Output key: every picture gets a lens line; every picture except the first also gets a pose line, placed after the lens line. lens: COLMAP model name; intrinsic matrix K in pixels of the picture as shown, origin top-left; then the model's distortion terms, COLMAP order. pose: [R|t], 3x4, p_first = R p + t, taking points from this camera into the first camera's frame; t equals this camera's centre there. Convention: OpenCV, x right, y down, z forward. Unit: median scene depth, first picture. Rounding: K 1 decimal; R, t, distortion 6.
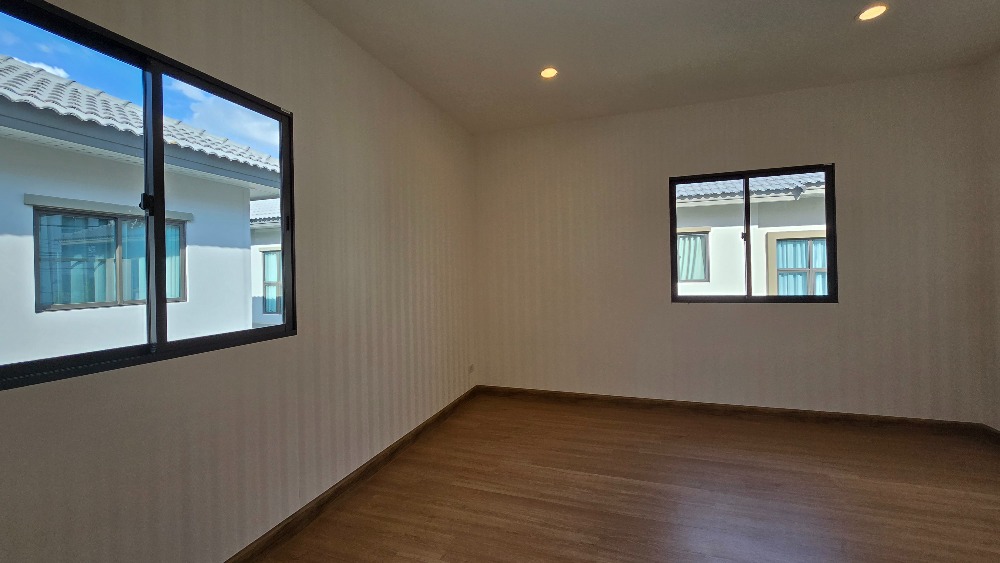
lens RADIAL K [[411.0, 0, 495.0], [0, 411.0, 275.1], [0, 0, 1]] dist [-0.003583, 0.001872]
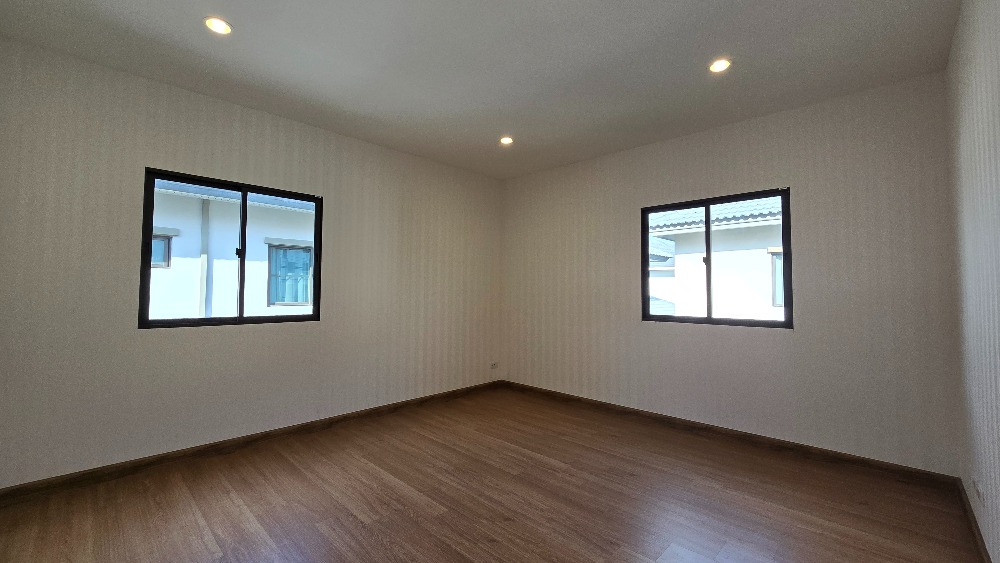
lens RADIAL K [[411.0, 0, 501.5], [0, 411.0, 279.4], [0, 0, 1]] dist [-0.003583, 0.001872]
pose [[0.907515, 0.014107, -0.419784, 0.586044], [-0.027673, 0.999272, -0.026243, -0.005270], [0.419108, 0.035433, 0.907245, -0.173671]]
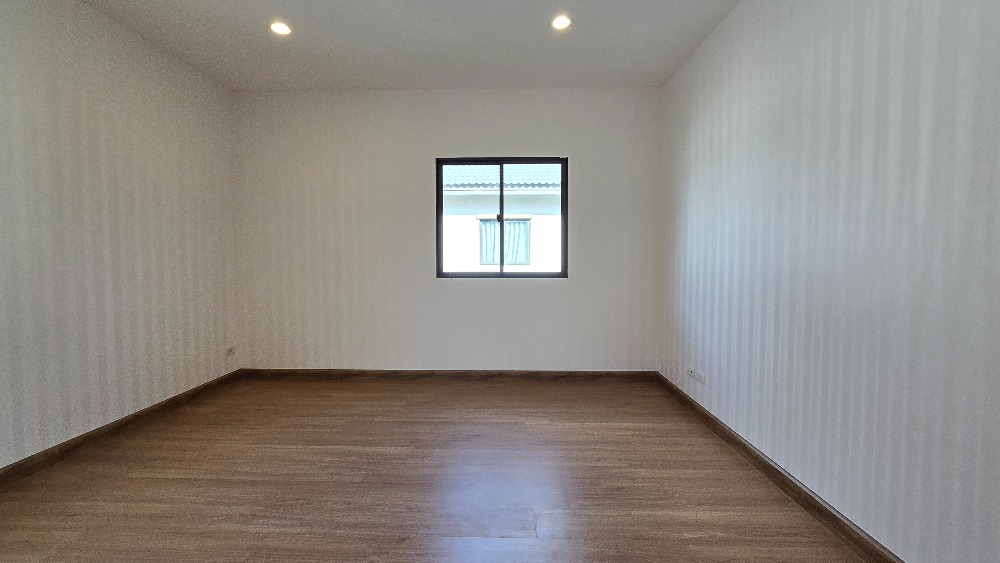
lens RADIAL K [[411.0, 0, 501.1], [0, 411.0, 279.5], [0, 0, 1]] dist [-0.003583, 0.001872]
pose [[0.951863, 0.002046, 0.306516, 0.281796], [-0.016718, 0.998836, 0.045249, 0.020378], [-0.306067, -0.048195, 0.950789, -0.054063]]
